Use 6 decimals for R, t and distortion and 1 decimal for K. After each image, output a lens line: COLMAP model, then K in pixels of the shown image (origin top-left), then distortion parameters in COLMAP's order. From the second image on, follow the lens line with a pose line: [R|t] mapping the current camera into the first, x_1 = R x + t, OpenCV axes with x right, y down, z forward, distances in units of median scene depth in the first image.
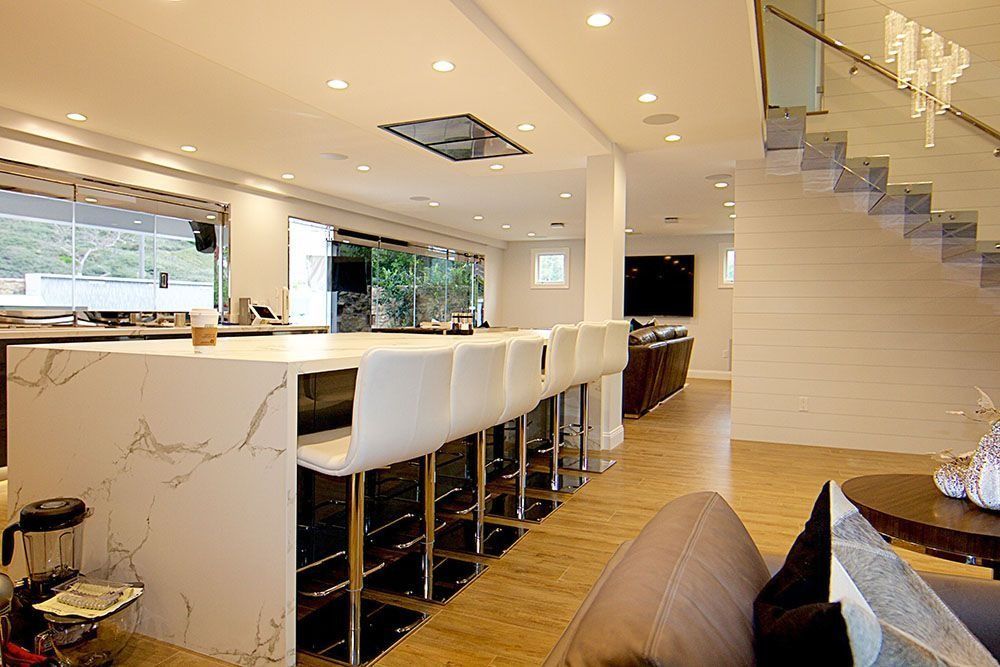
lens RADIAL K [[636.8, 0, 503.9], [0, 636.8, 323.4], [0, 0, 1]] dist [-0.014119, 0.001333]
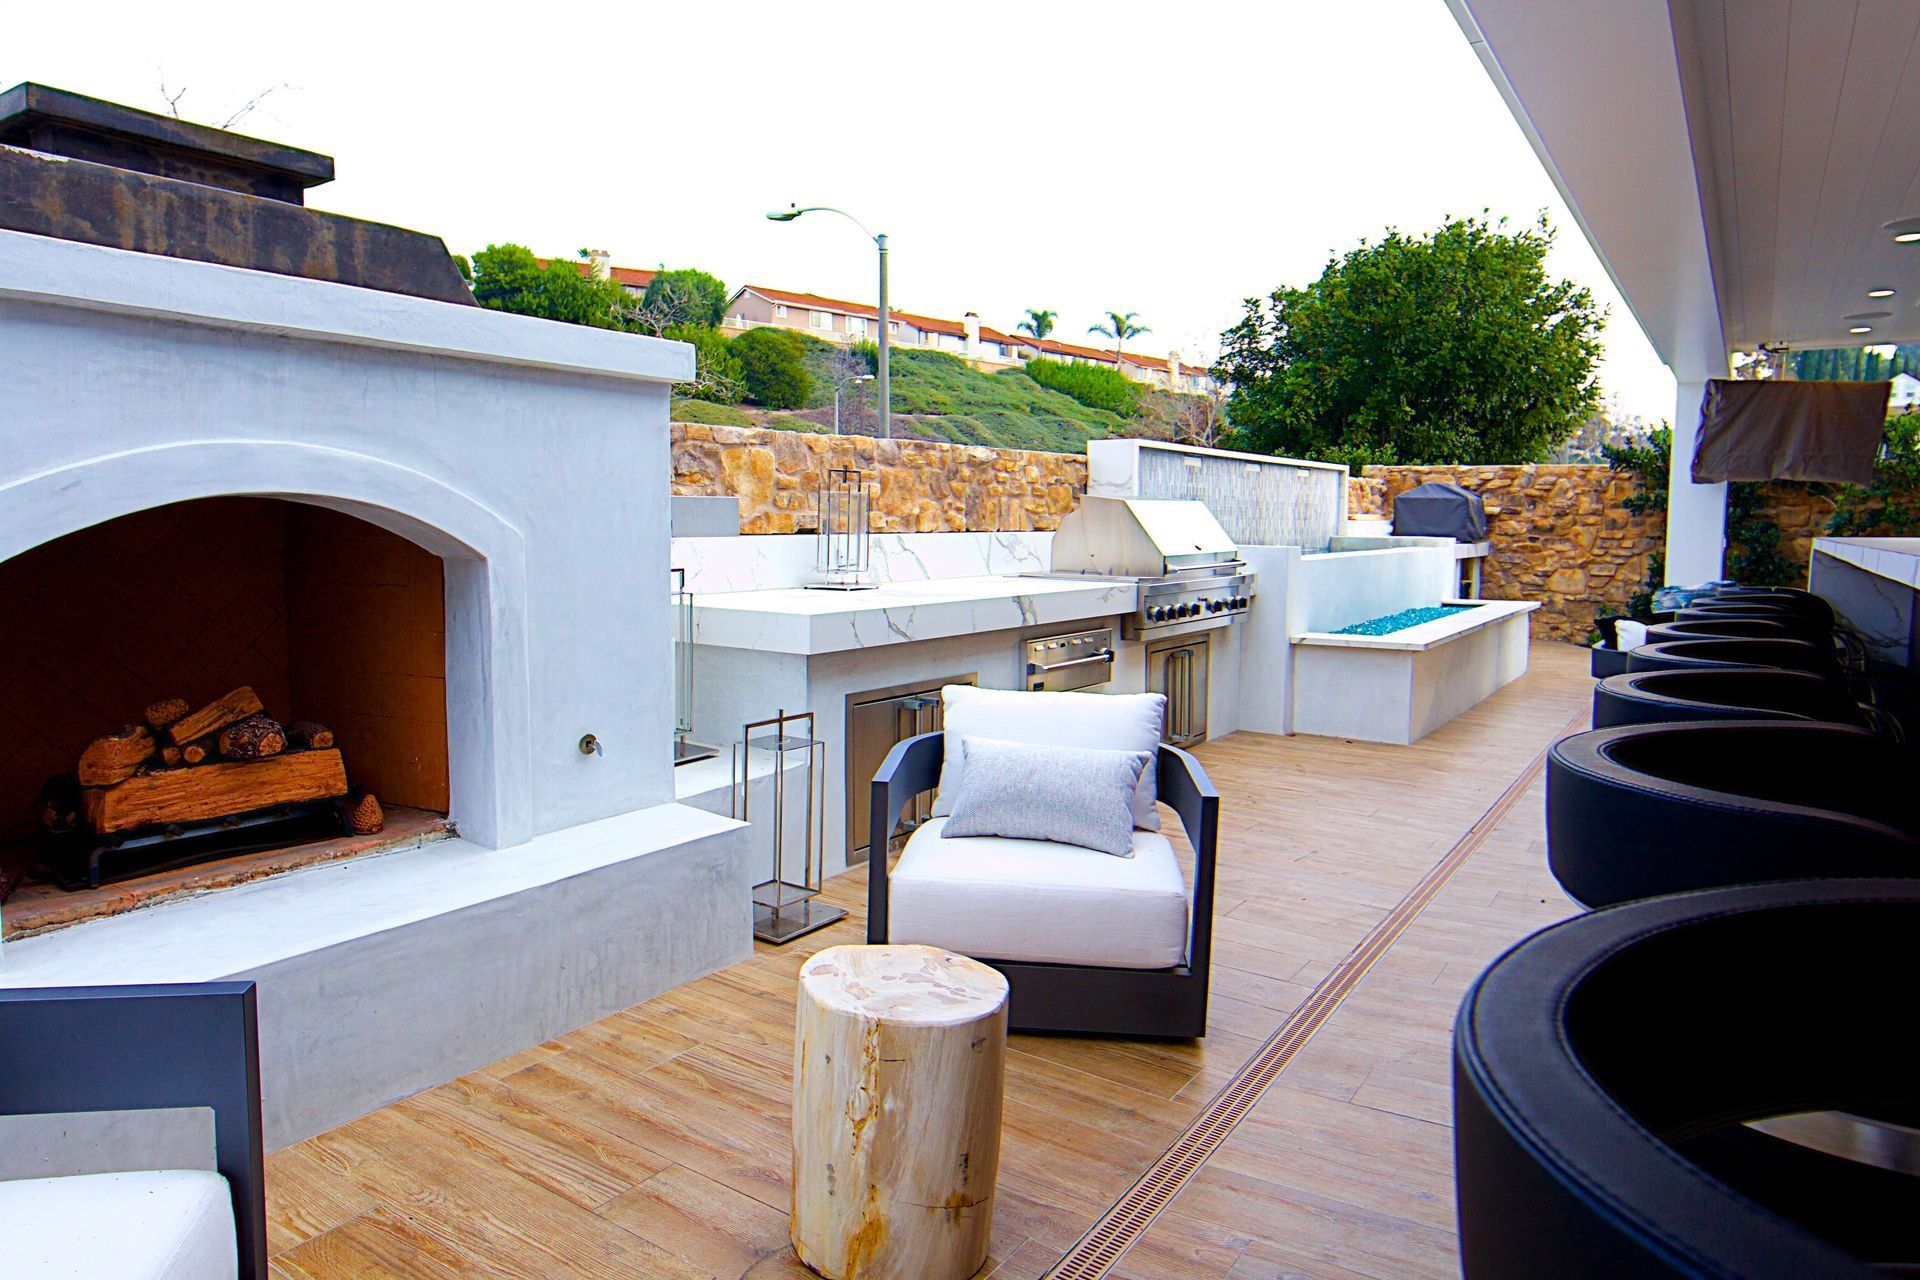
lens RADIAL K [[1178.5, 0, 924.9], [0, 1178.5, 633.0], [0, 0, 1]] dist [0.020027, 0.000635]
pose [[0.981243, 0.012884, -0.192342, -0.720790], [0.002084, 0.996997, 0.077416, -0.019109], [0.192761, -0.076365, 0.978270, 0.286180]]
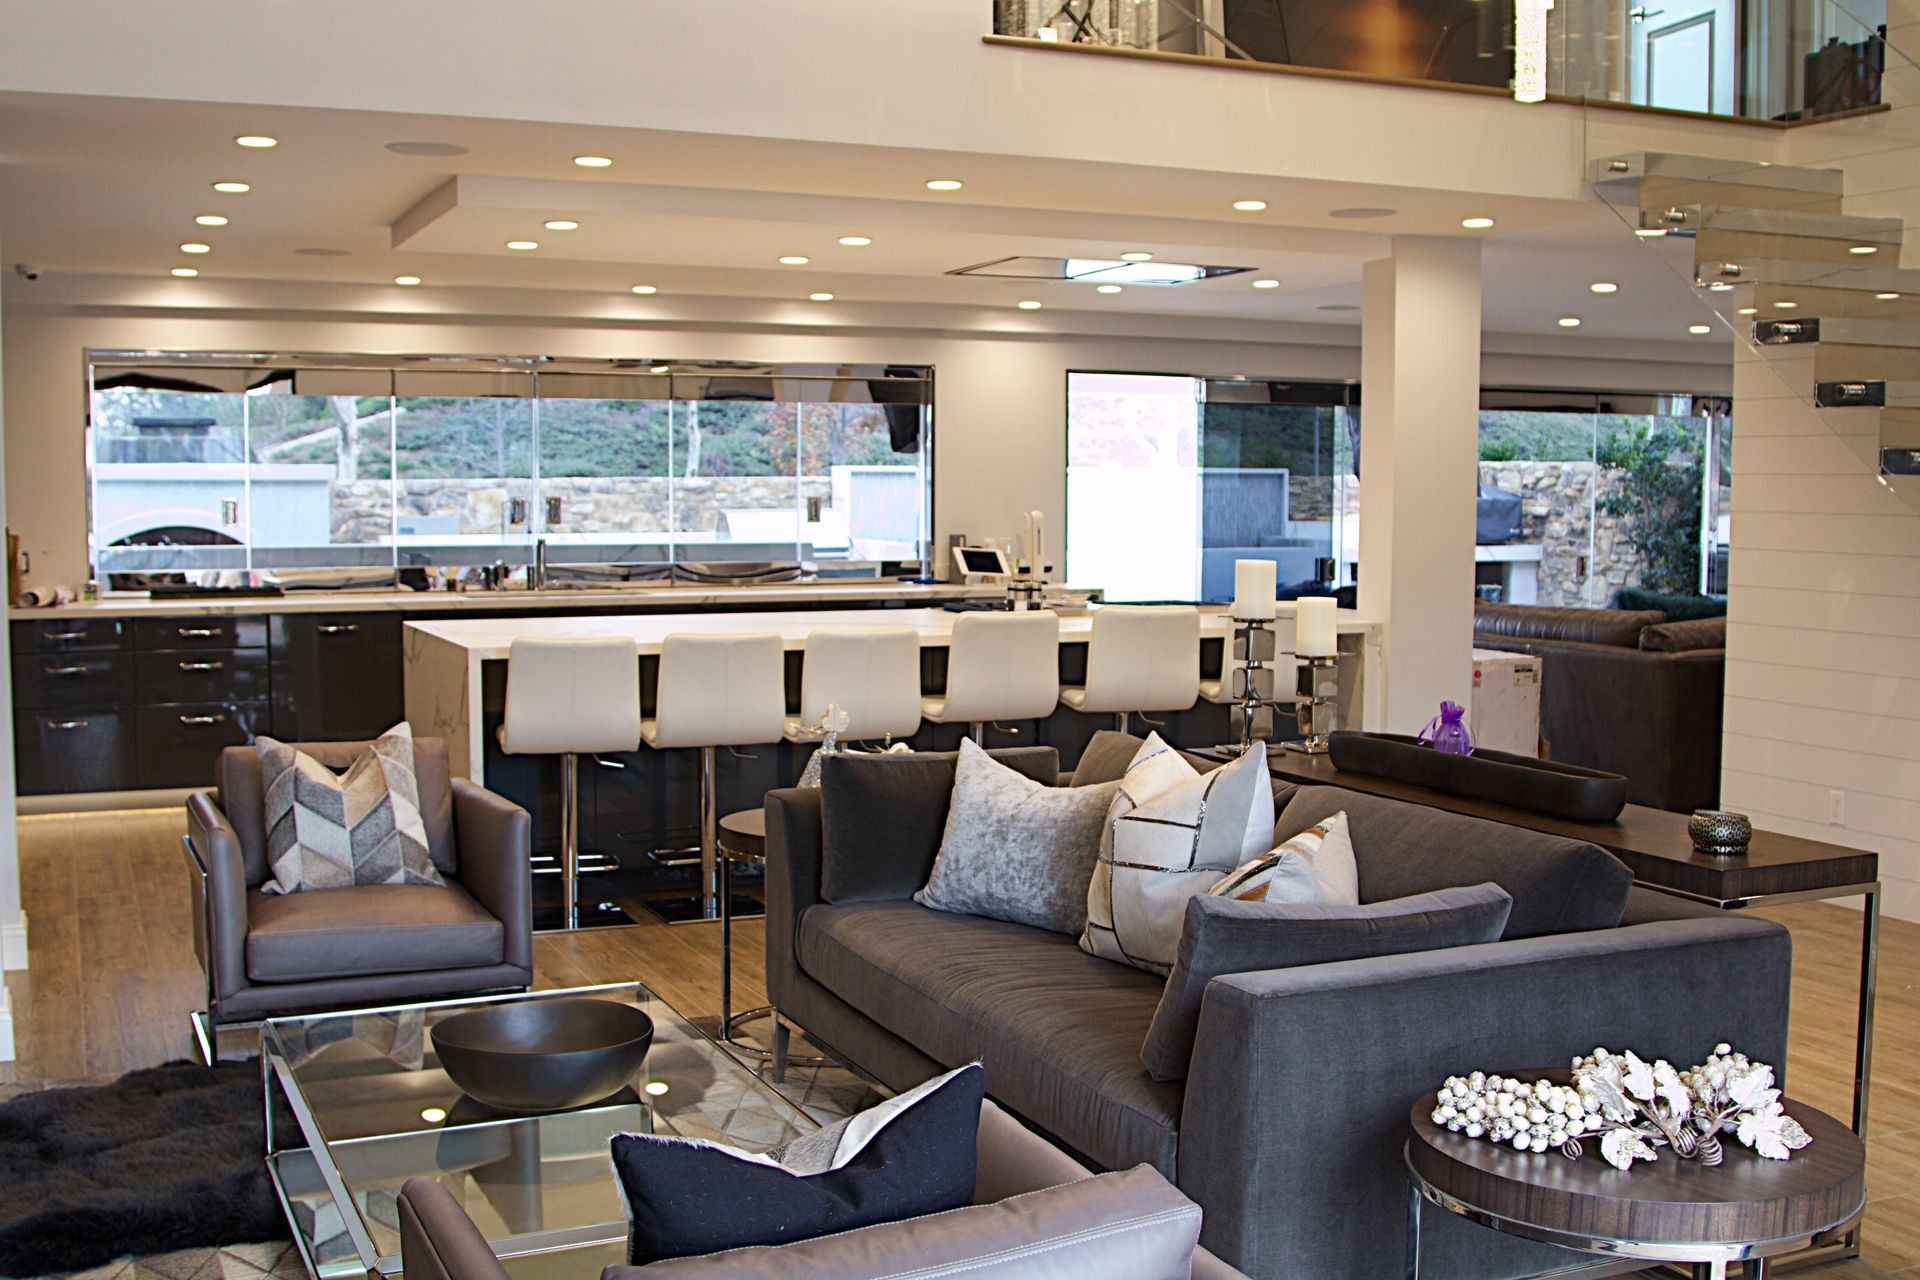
lens RADIAL K [[2091.2, 0, 960.0], [0, 2091.2, 640.0], [0, 0, 1]] dist [-0.138867, 0.017812]
pose [[0.732446, 0.039785, -0.679662, 0.505104], [-0.005367, 0.998598, 0.052671, -0.027351], [0.680804, -0.034931, 0.731632, -0.198367]]
